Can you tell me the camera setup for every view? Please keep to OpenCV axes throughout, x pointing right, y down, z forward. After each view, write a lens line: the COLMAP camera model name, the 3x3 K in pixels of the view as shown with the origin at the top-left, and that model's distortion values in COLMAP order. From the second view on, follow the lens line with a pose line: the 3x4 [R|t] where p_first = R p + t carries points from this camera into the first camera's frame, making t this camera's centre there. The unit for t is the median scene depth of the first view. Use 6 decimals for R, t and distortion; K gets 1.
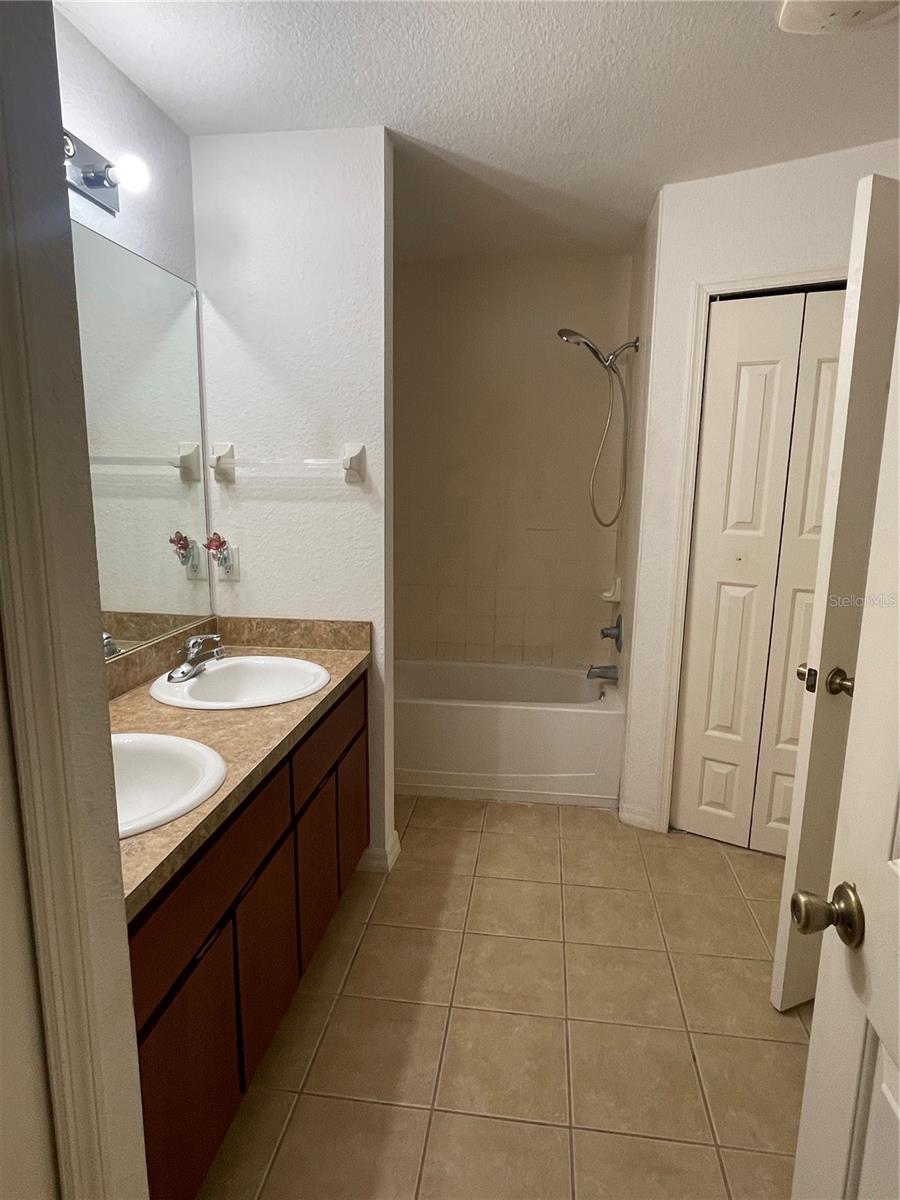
lens RADIAL K [[668.2, 0, 450.0], [0, 668.2, 600.0], [0, 0, 1]] dist [-0.003438, -0.001347]
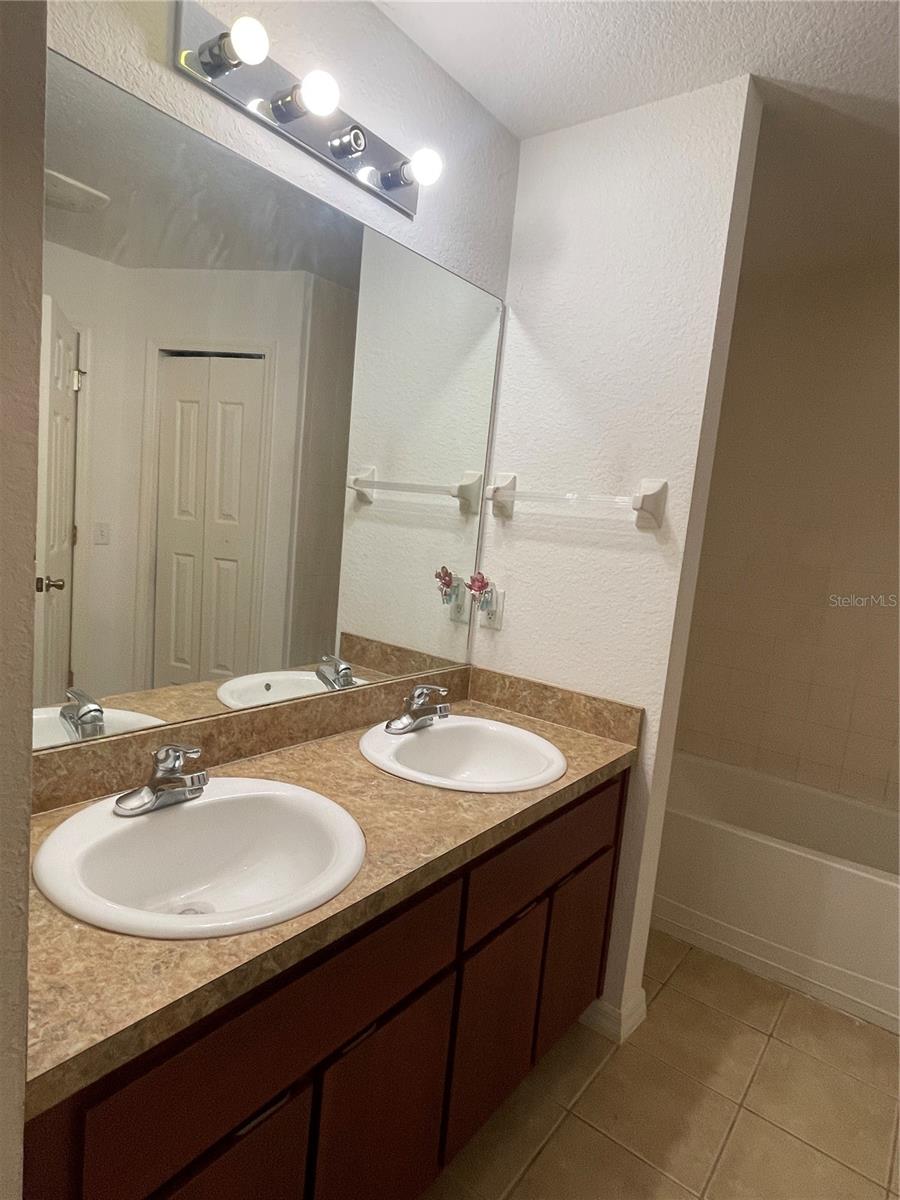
lens RADIAL K [[668.2, 0, 450.0], [0, 668.2, 600.0], [0, 0, 1]] dist [-0.003438, -0.001347]
pose [[0.861784, 0.128806, -0.490650, 0.051907], [-0.169947, 0.984641, -0.040009, -0.022600], [0.477961, 0.117864, 0.870438, 0.219378]]
